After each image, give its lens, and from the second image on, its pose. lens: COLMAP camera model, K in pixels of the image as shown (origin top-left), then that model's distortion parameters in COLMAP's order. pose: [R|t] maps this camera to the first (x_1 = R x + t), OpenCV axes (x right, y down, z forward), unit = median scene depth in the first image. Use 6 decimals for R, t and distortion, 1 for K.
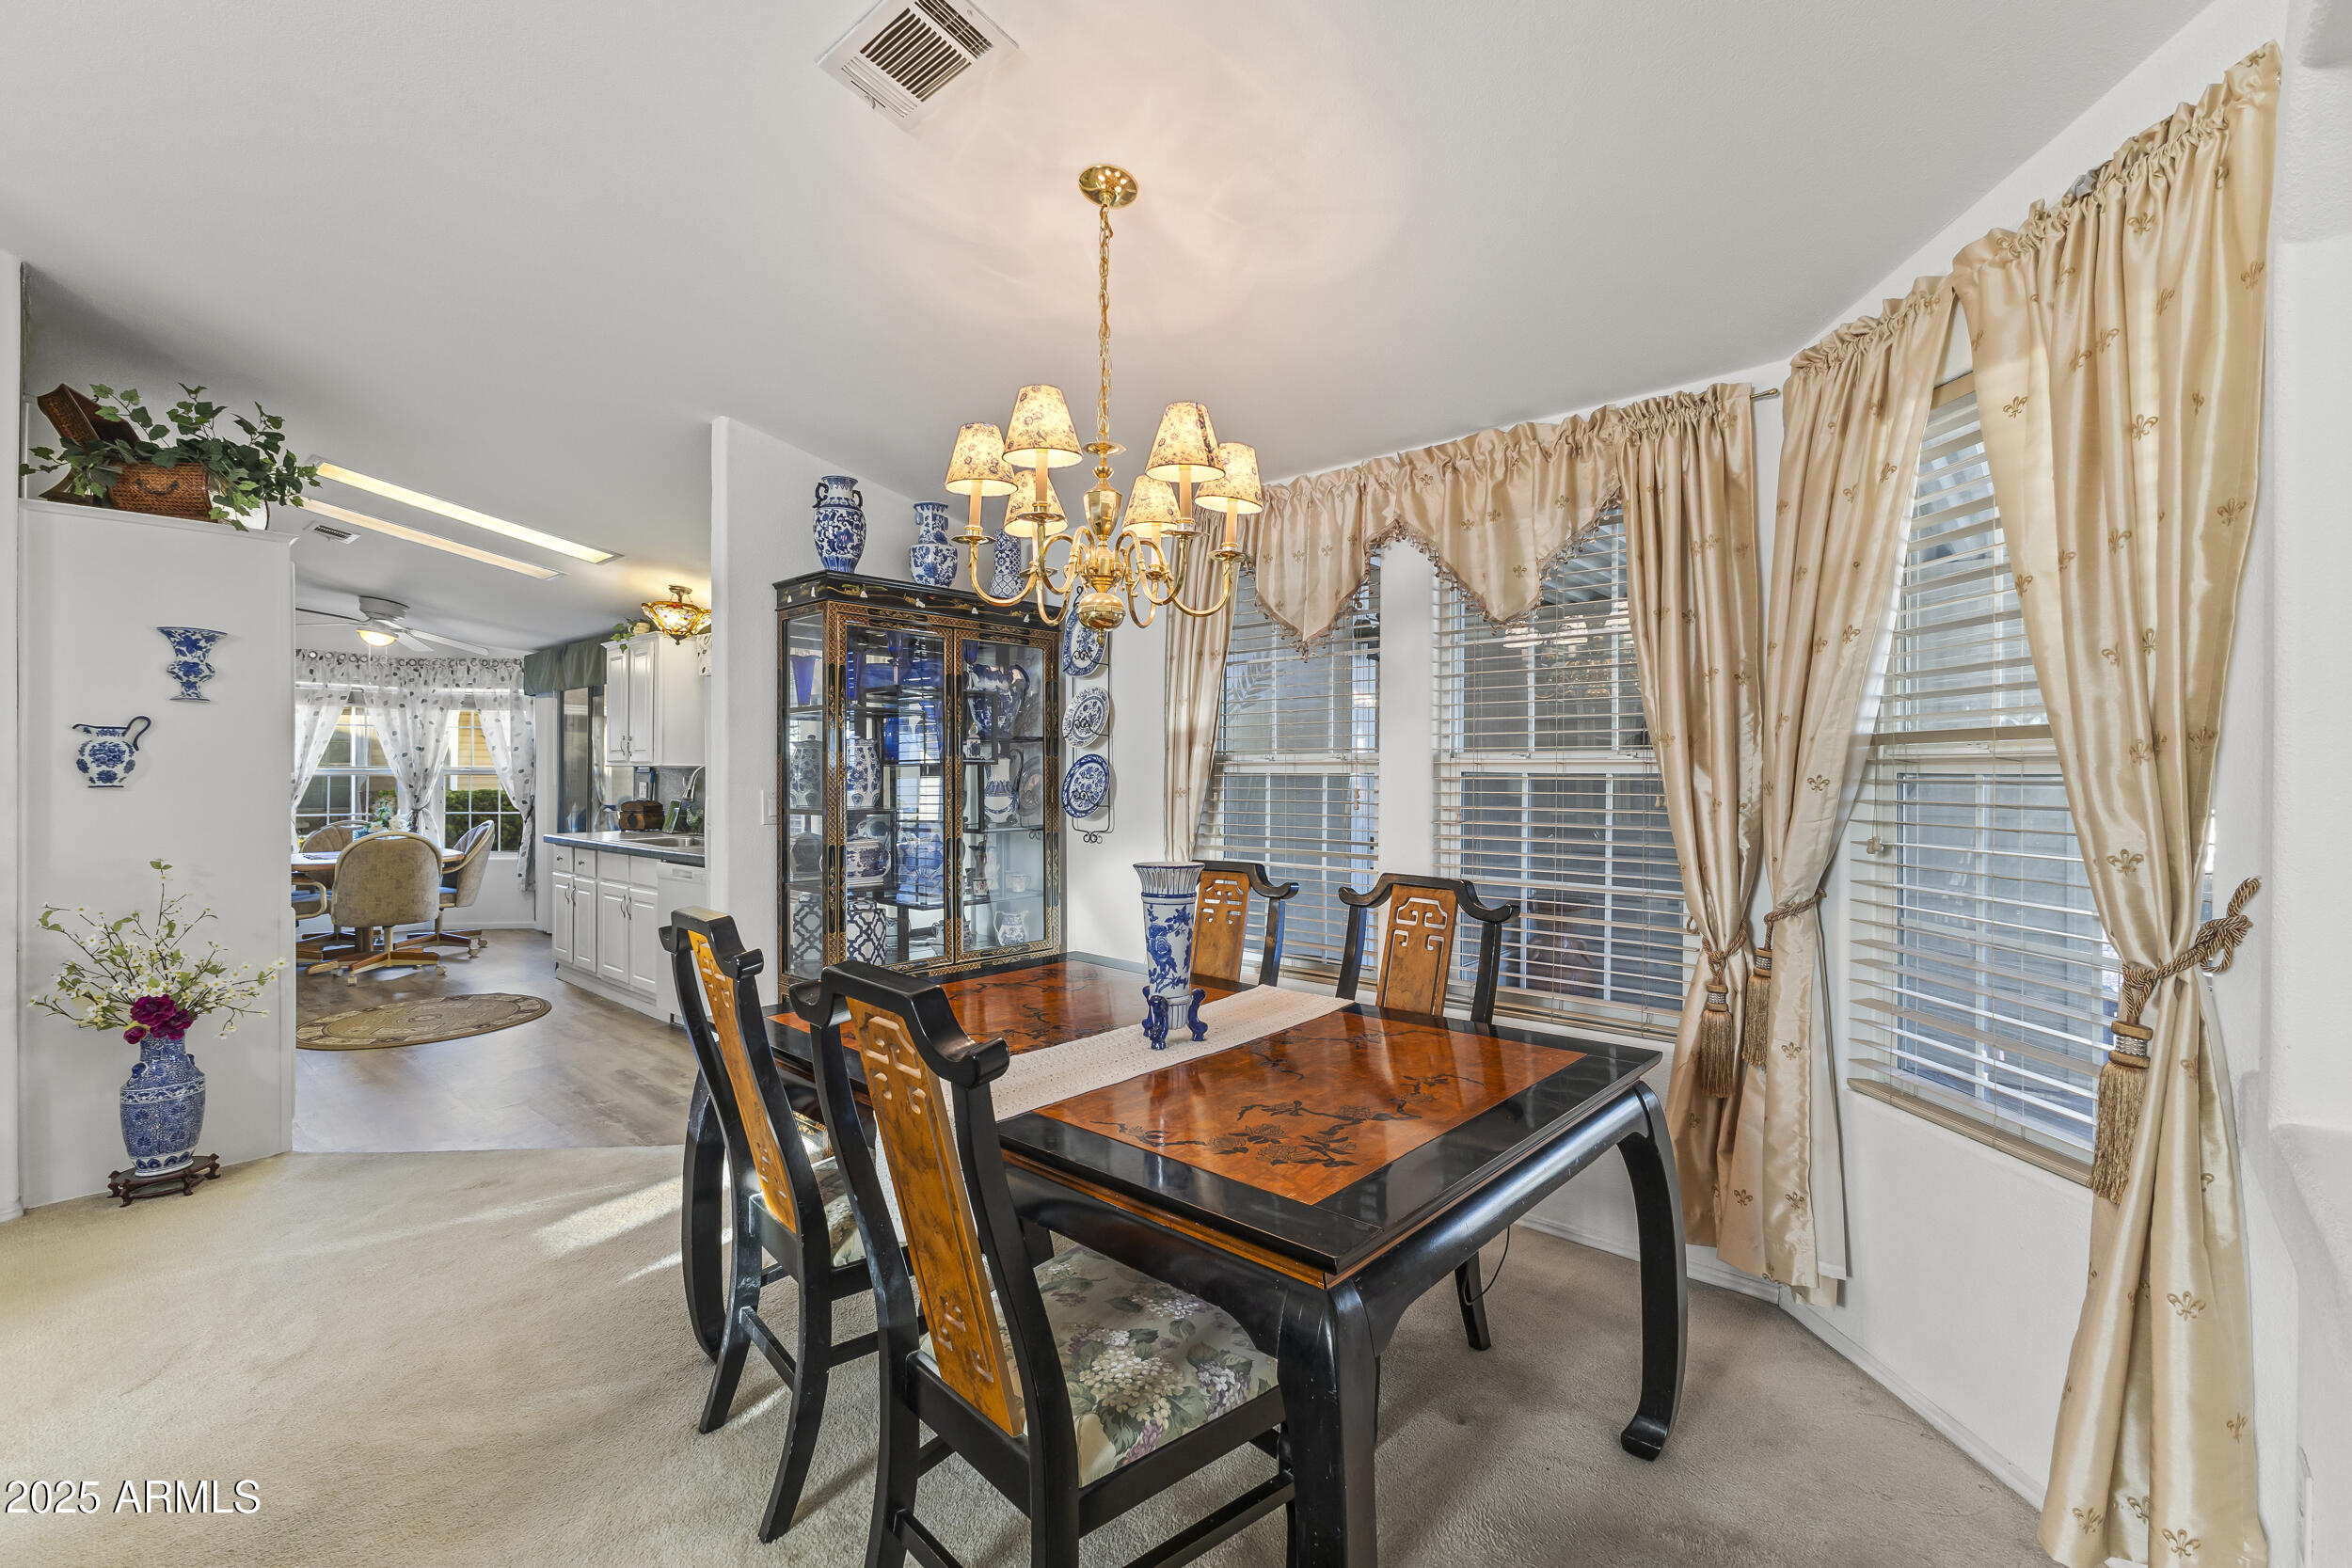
lens RADIAL K [[1033.2, 0, 1174.0], [0, 1033.2, 762.3], [0, 0, 1]] dist [0.002818, -0.005997]
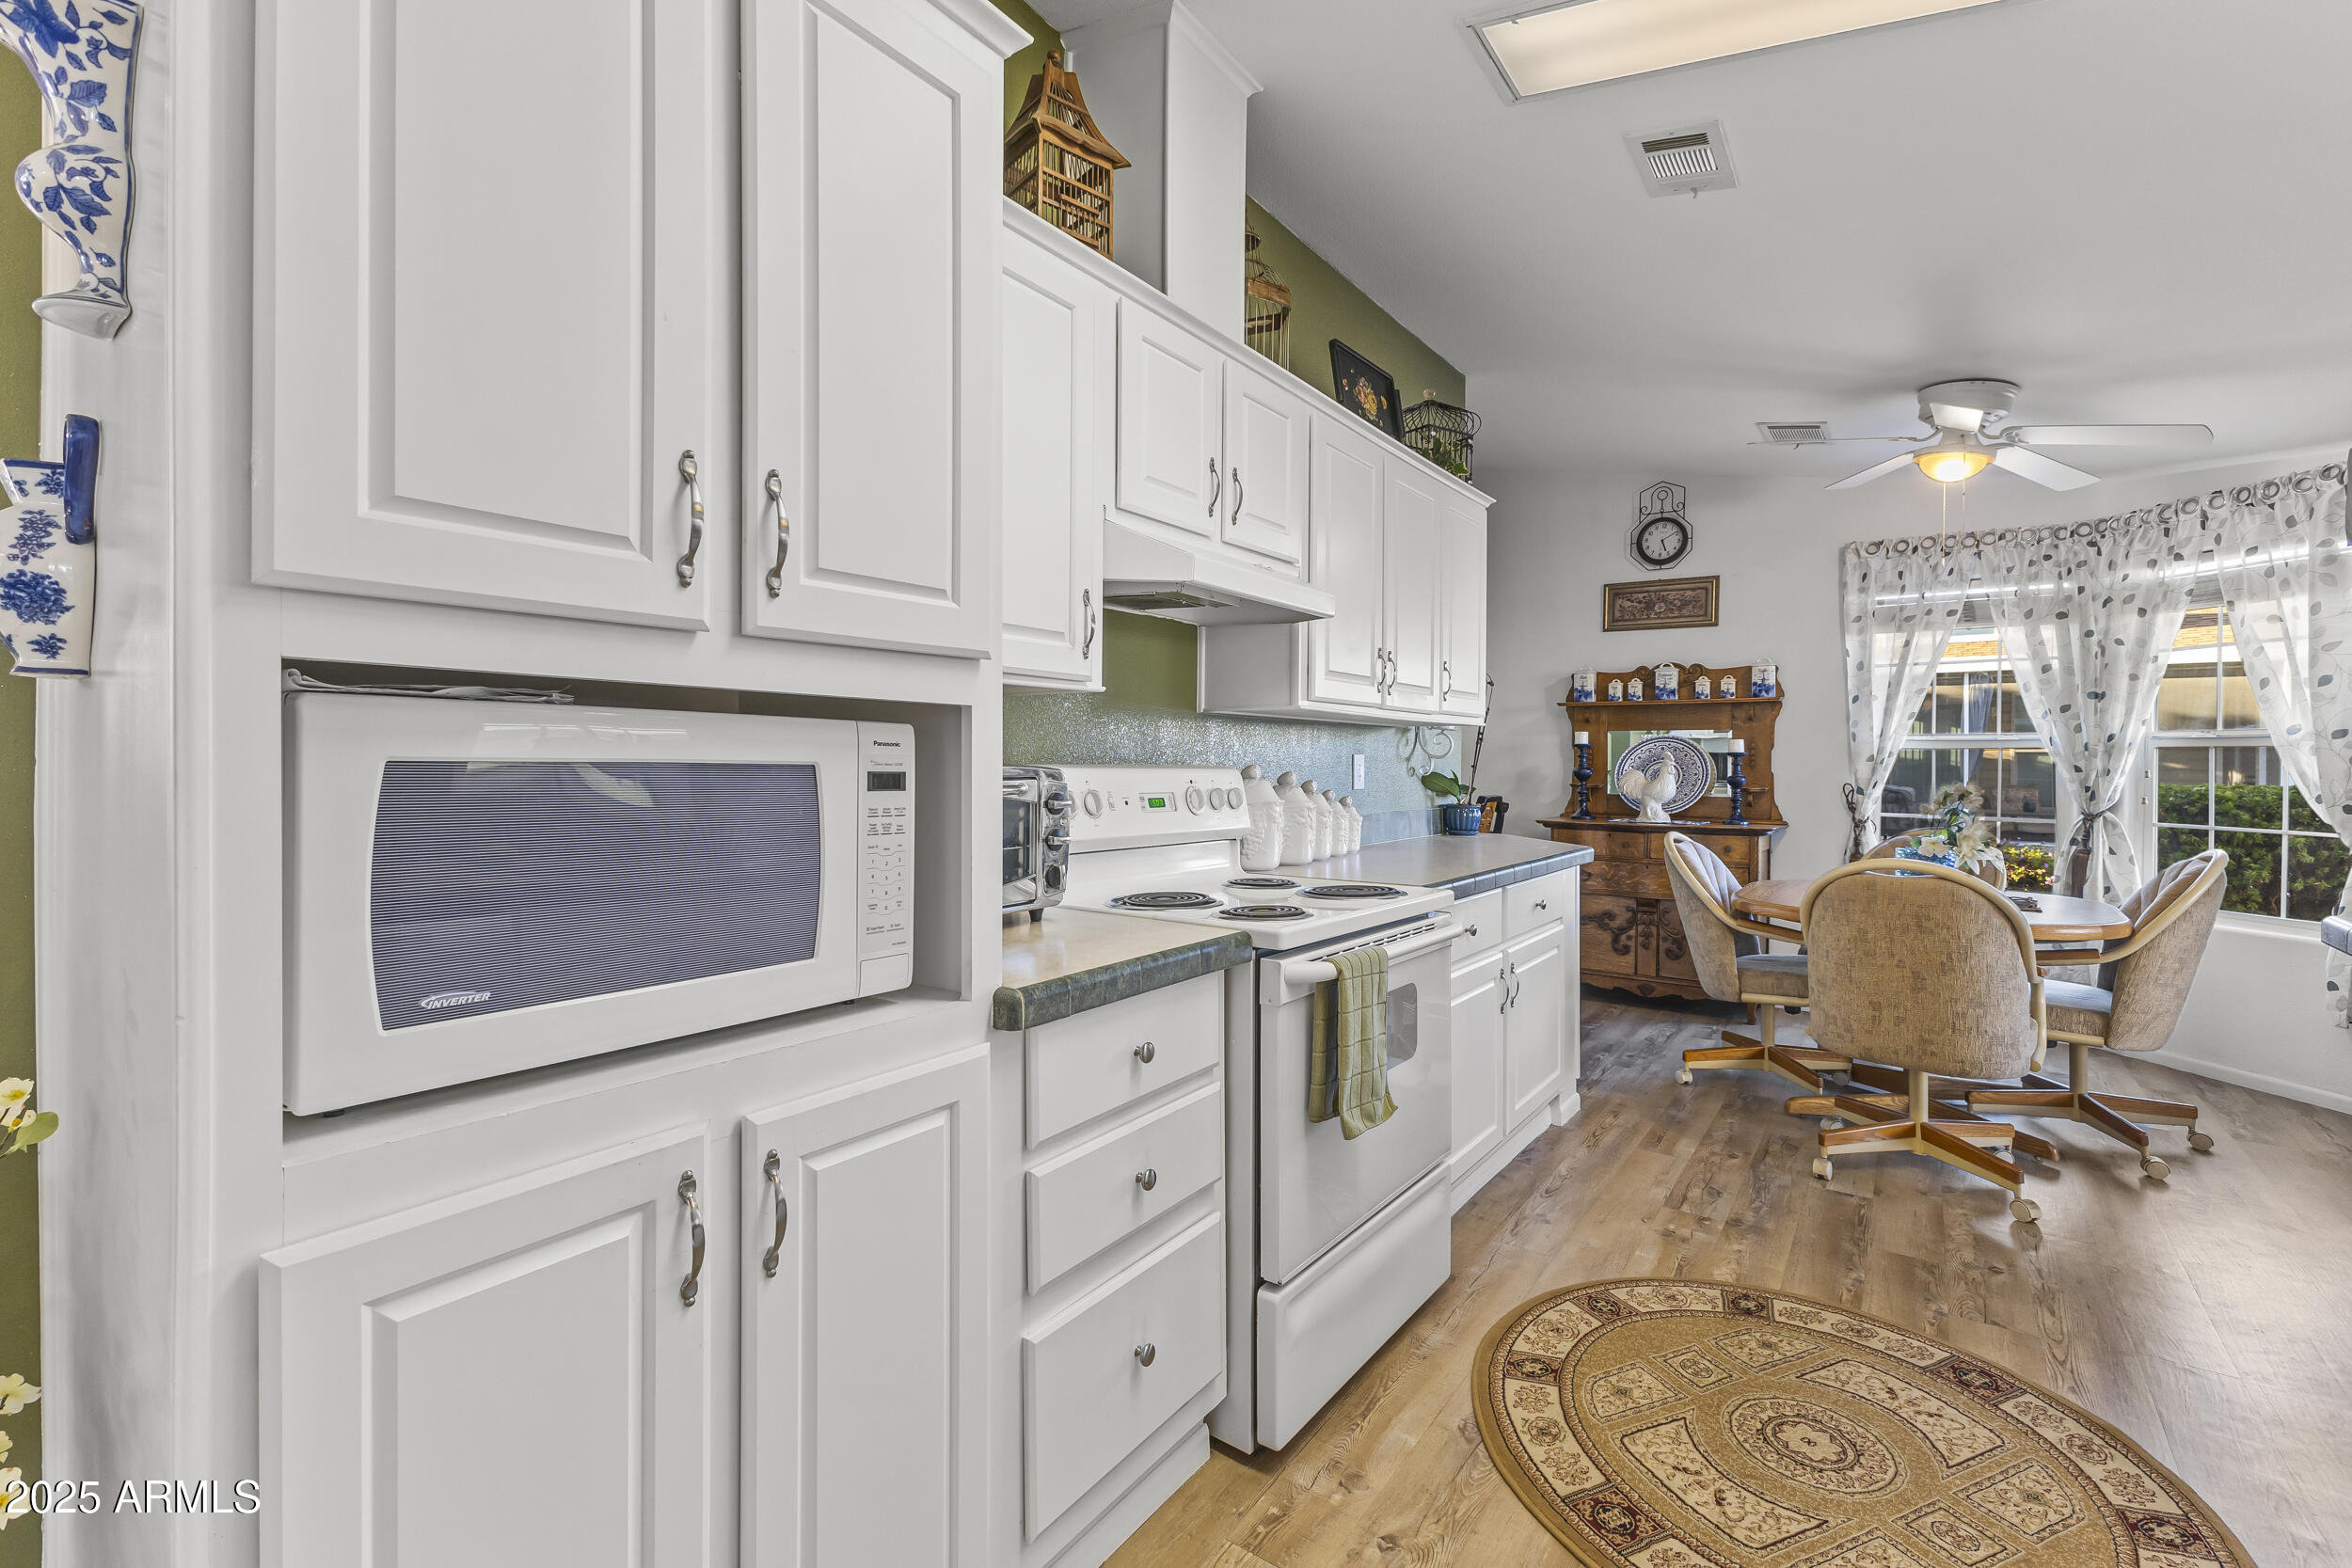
lens RADIAL K [[1033.2, 0, 1154.3], [0, 1033.2, 774.6], [0, 0, 1]] dist [0.002818, -0.005997]
pose [[0.097308, 0.006896, -0.995230, -0.269663], [-0.000088, 0.999976, 0.006920, 0.022001], [0.995254, -0.000586, 0.097306, 0.488569]]
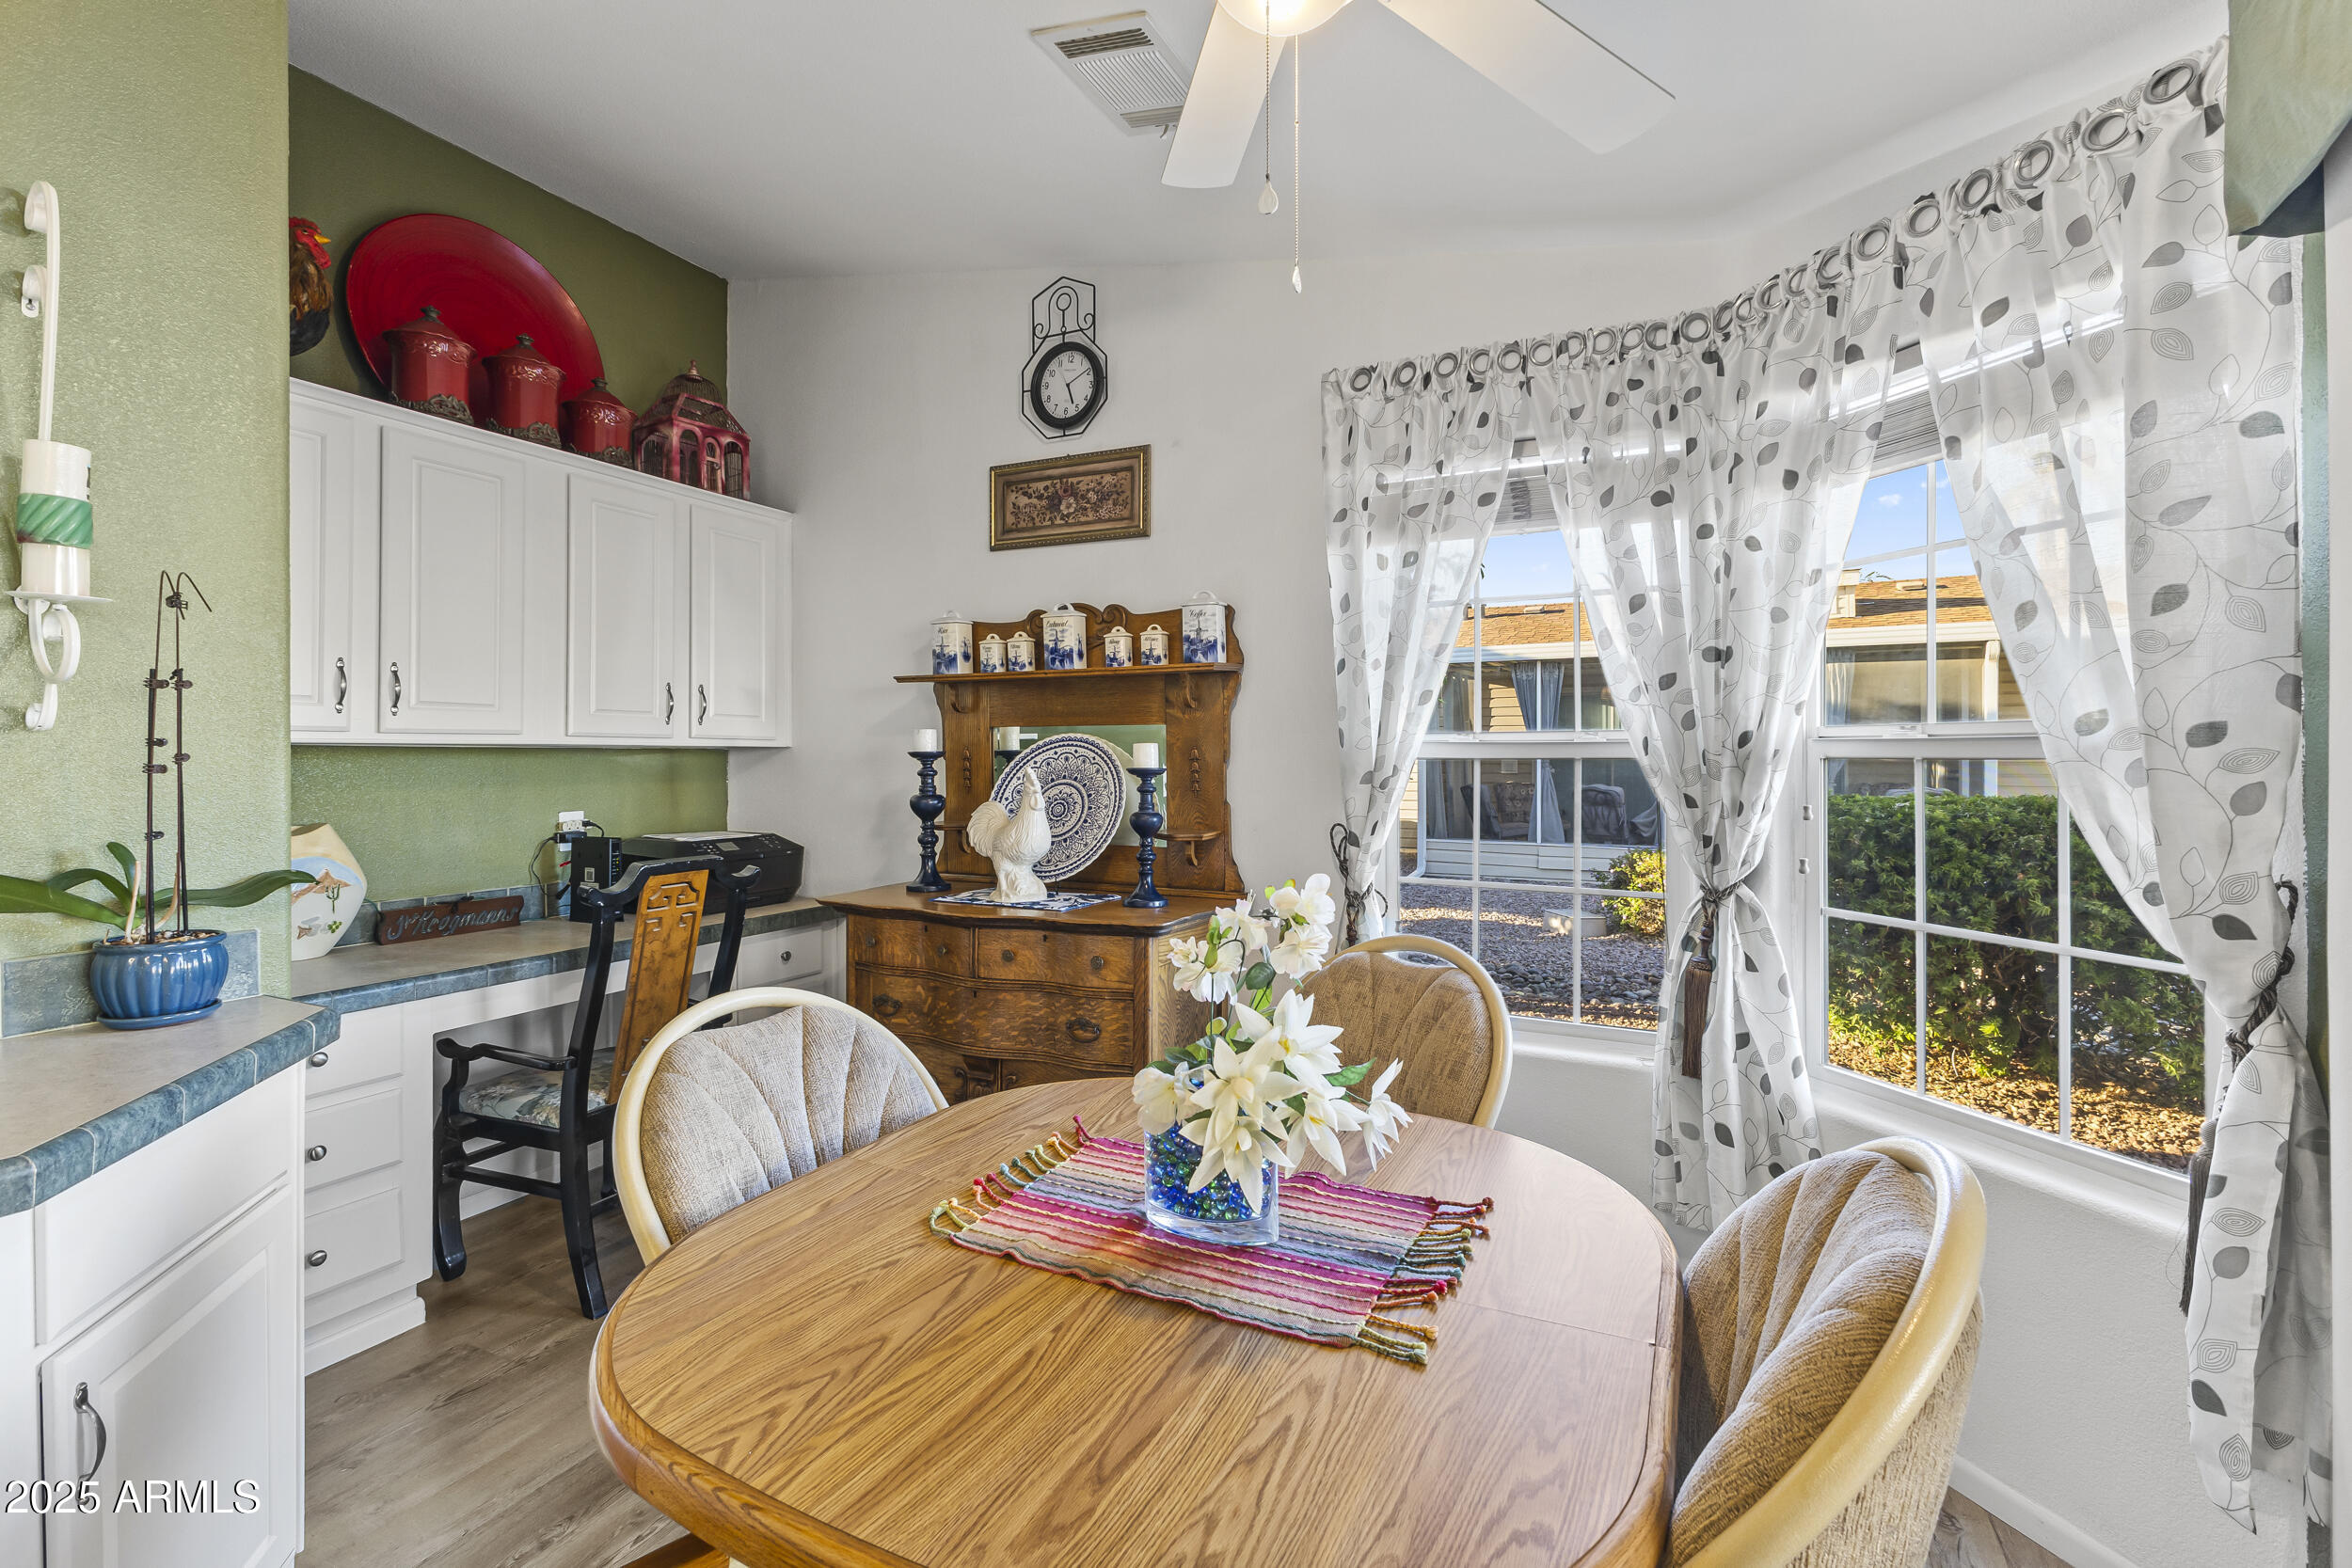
lens RADIAL K [[1033.2, 0, 1188.9], [0, 1033.2, 762.3], [0, 0, 1]] dist [0.002818, -0.005997]
pose [[0.280862, 0.001111, -0.959747, -0.522811], [0.009527, 0.999947, 0.003946, 0.010717], [0.959701, -0.010251, 0.280837, 0.803103]]
